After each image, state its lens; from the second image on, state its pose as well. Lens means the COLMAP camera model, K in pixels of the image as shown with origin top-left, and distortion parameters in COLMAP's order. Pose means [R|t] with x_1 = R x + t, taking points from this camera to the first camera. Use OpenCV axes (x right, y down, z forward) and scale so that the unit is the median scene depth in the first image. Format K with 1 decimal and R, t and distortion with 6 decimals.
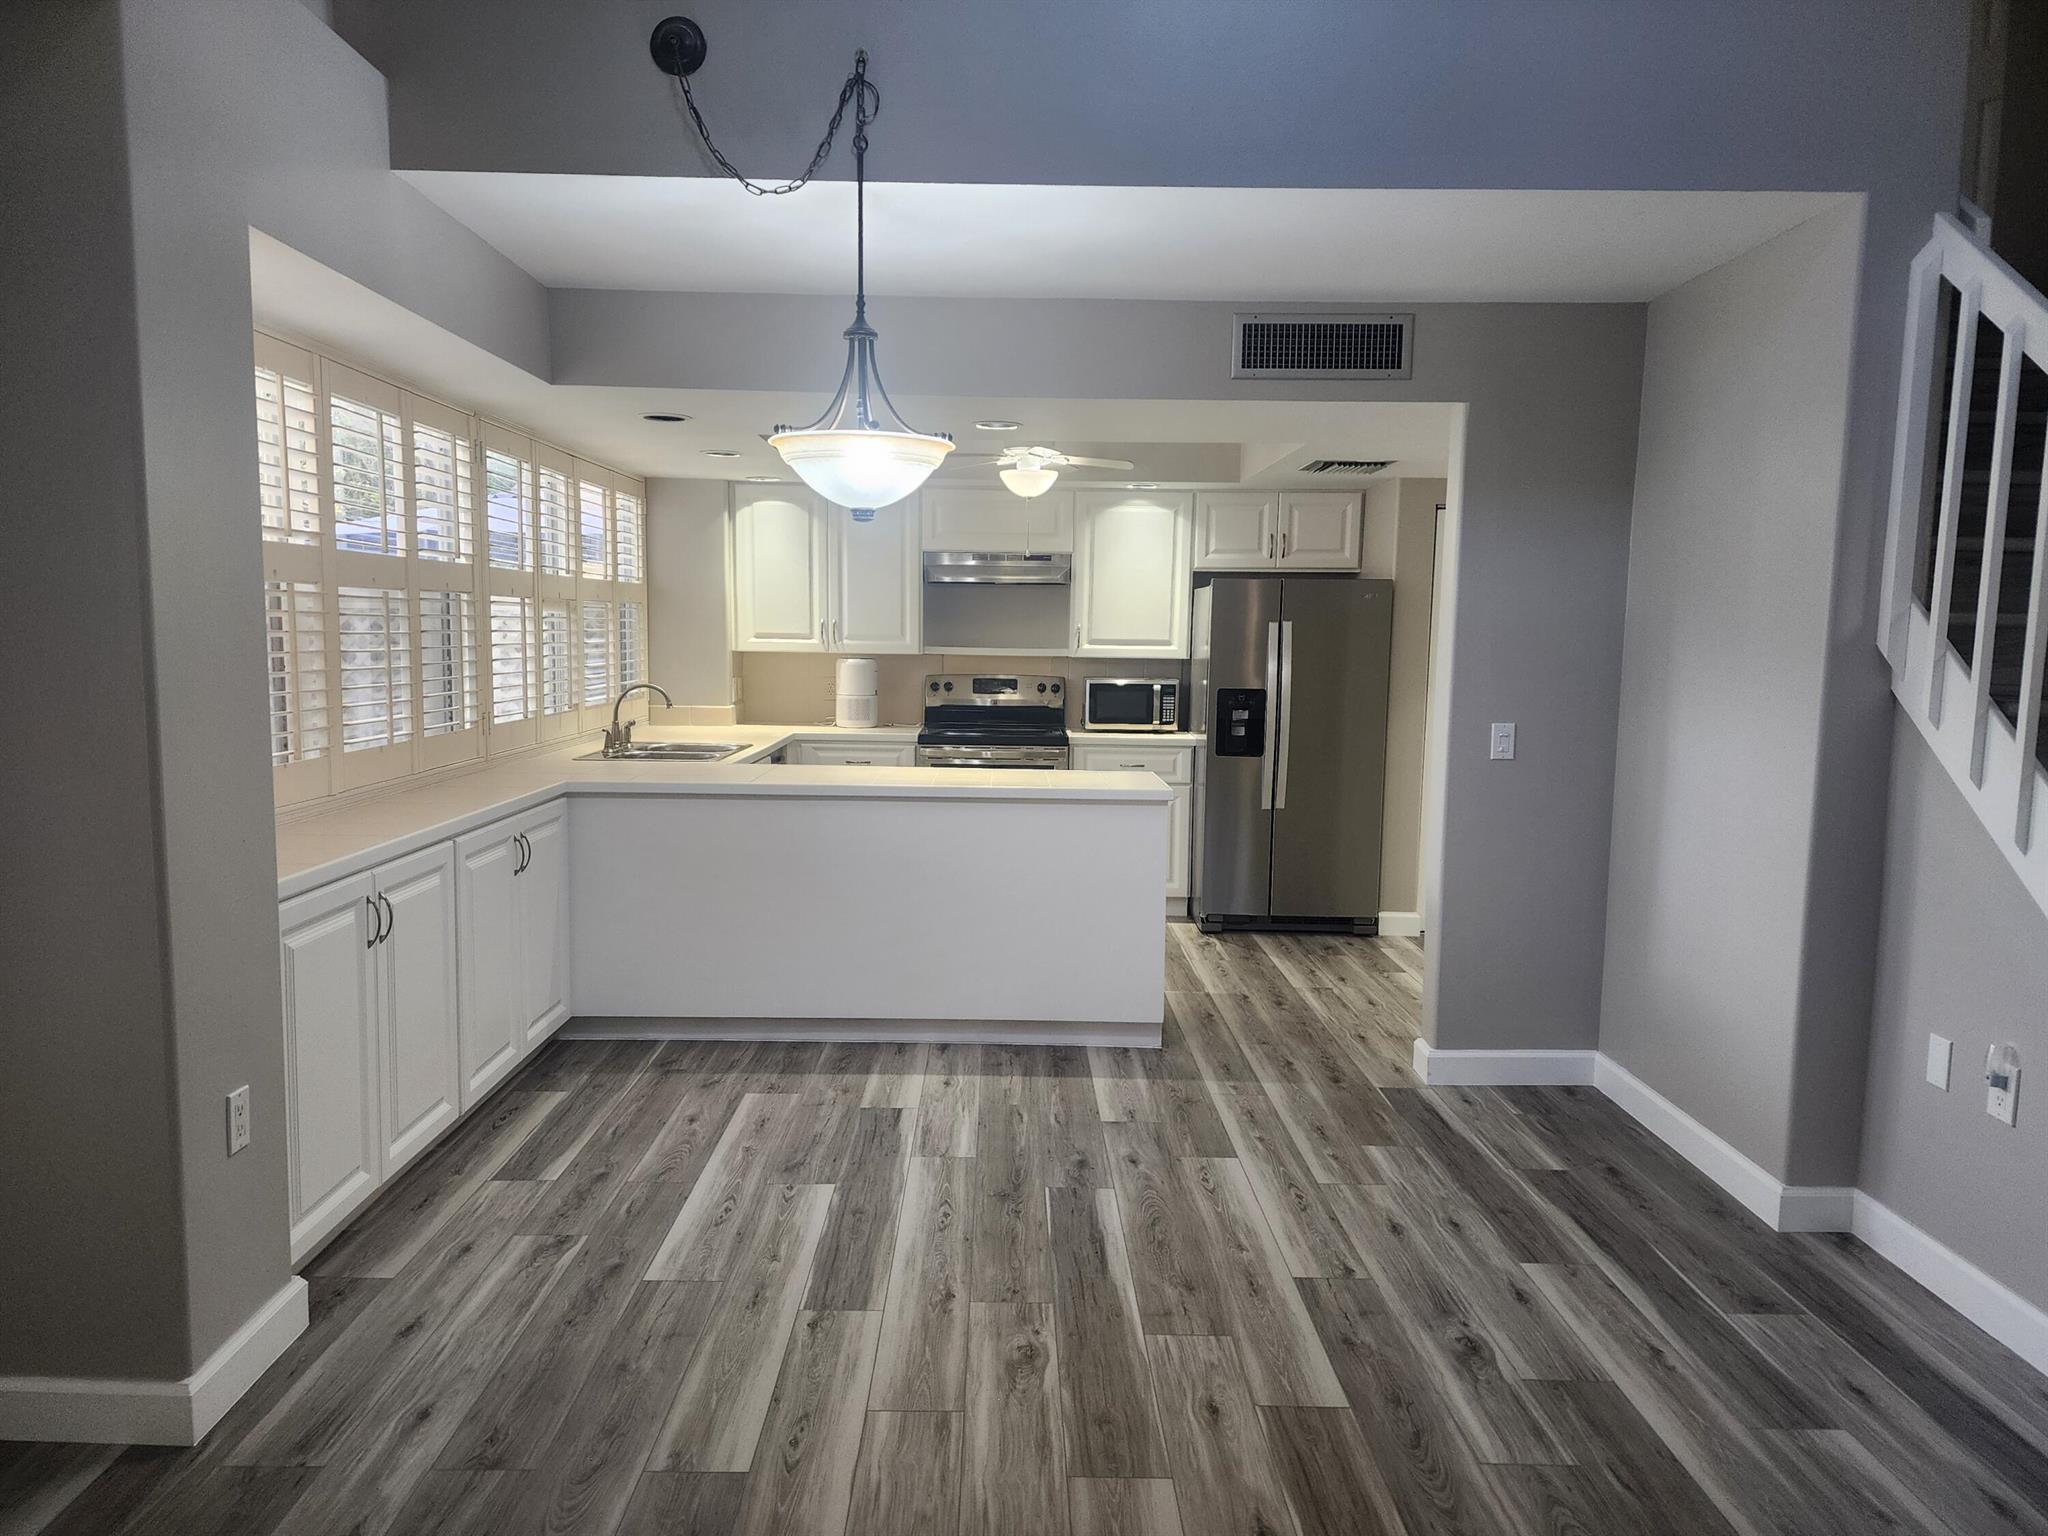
lens RADIAL K [[1375.4, 0, 1014.7], [0, 1375.4, 779.7], [0, 0, 1]] dist [0.077307, -0.066700]
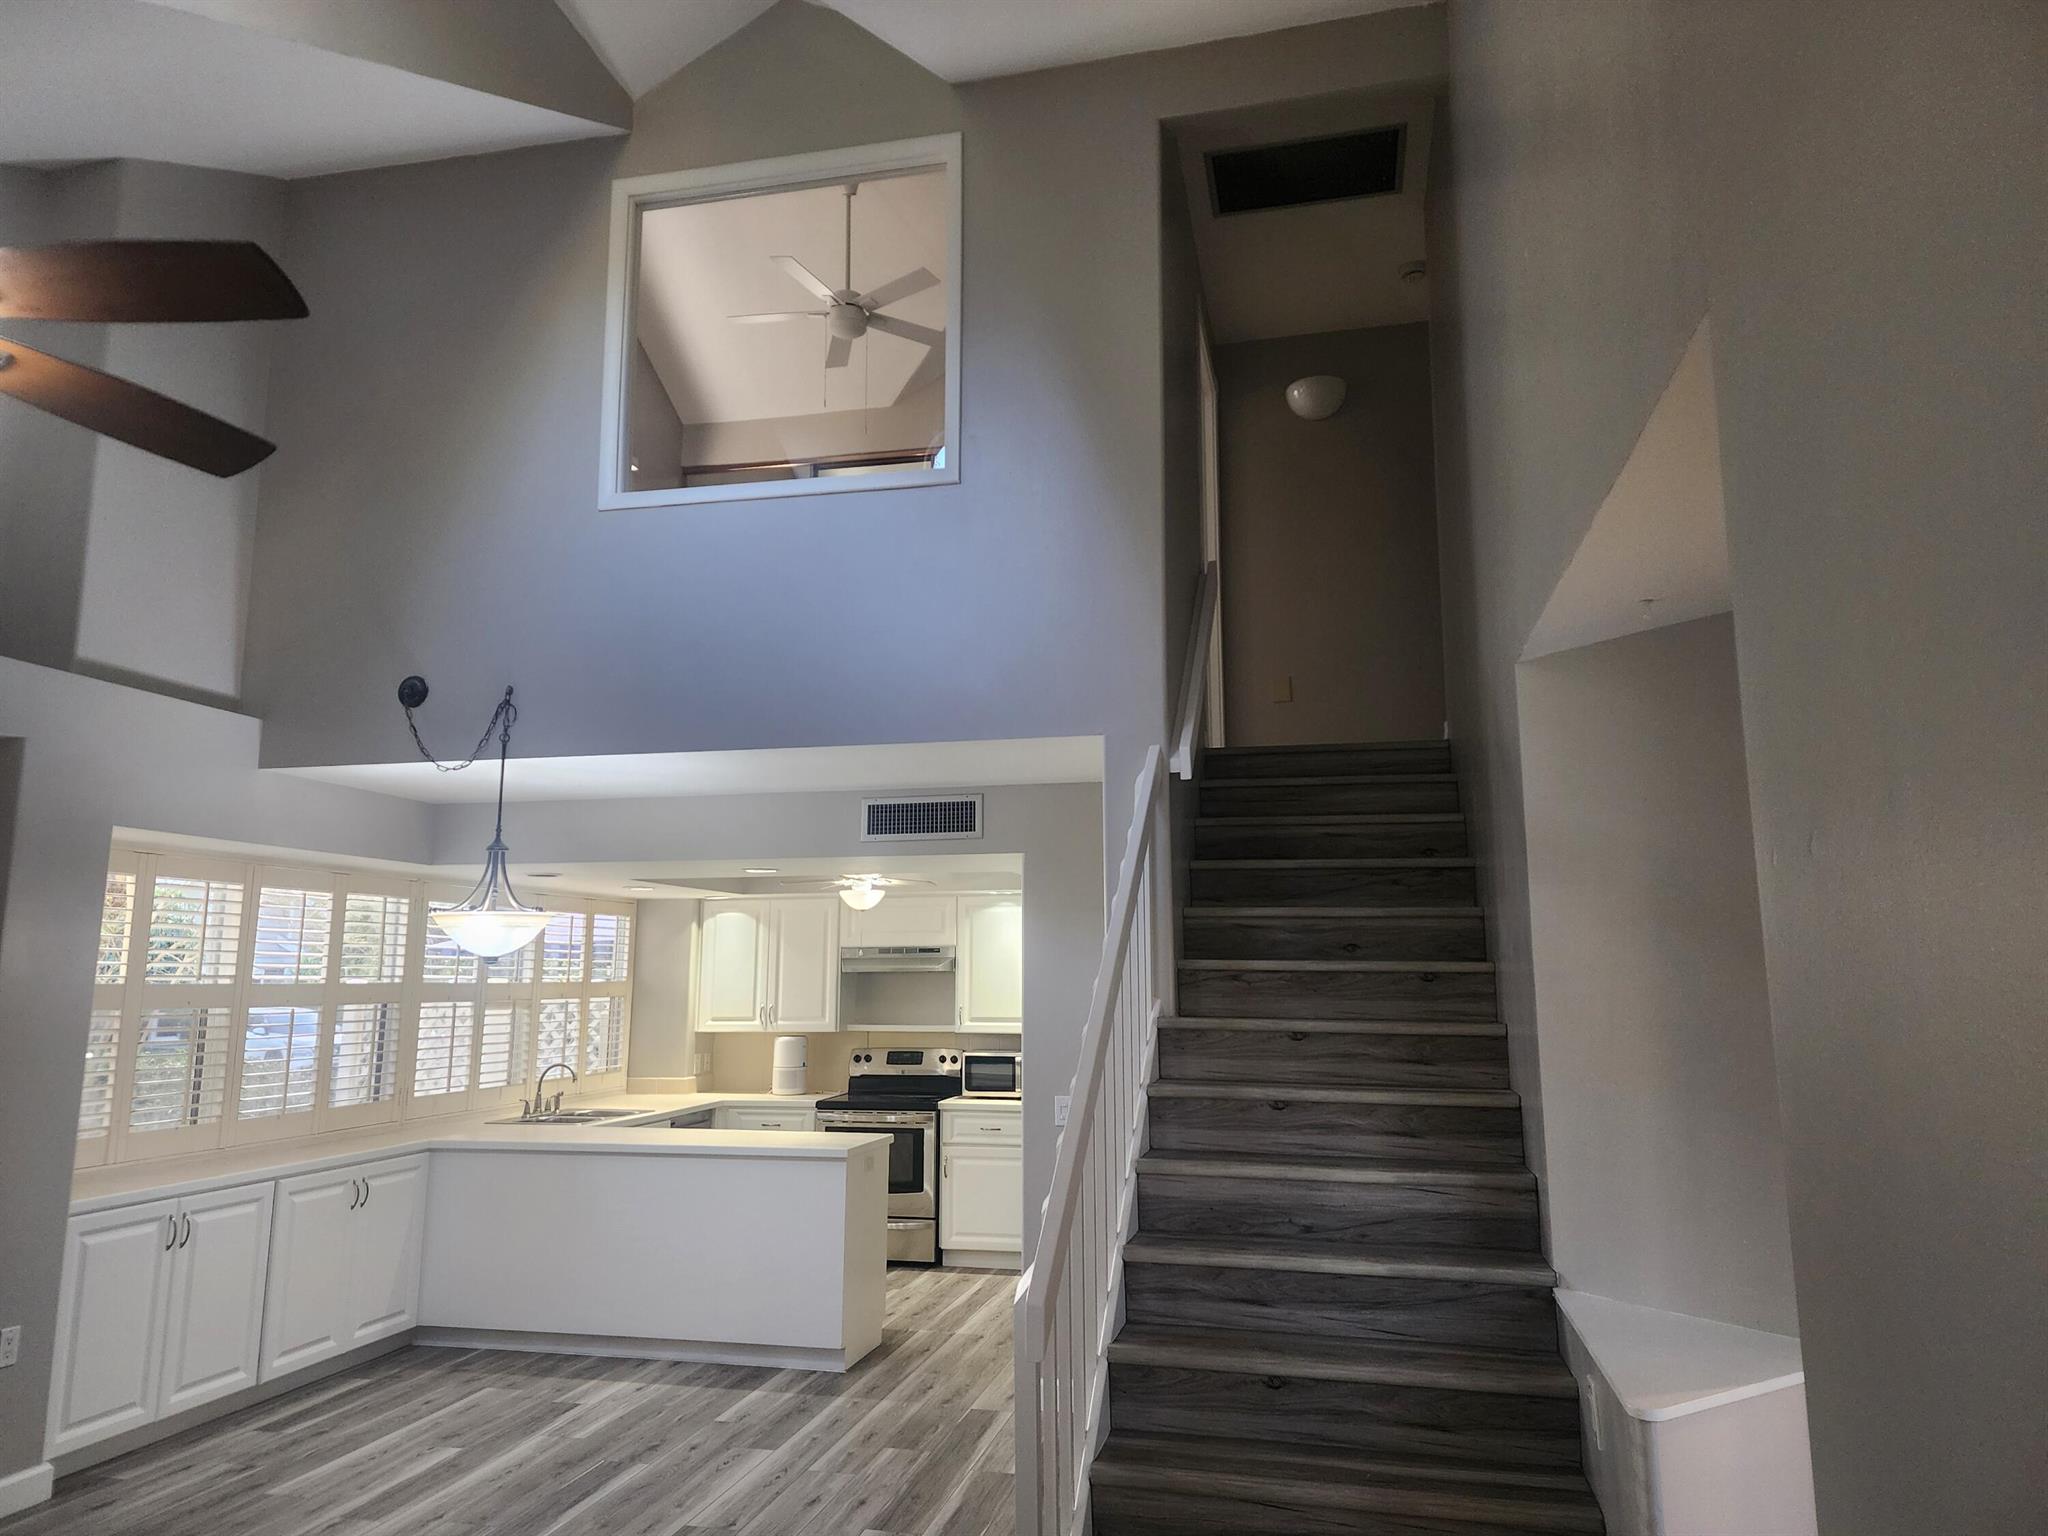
lens RADIAL K [[1375.4, 0, 1019.3], [0, 1375.4, 749.5], [0, 0, 1]] dist [0.077307, -0.066700]
pose [[0.971978, -0.053657, -0.228865, 0.575289], [-0.011052, 0.962093, -0.272499, -0.000204], [0.234811, 0.267392, 0.934540, -0.263807]]
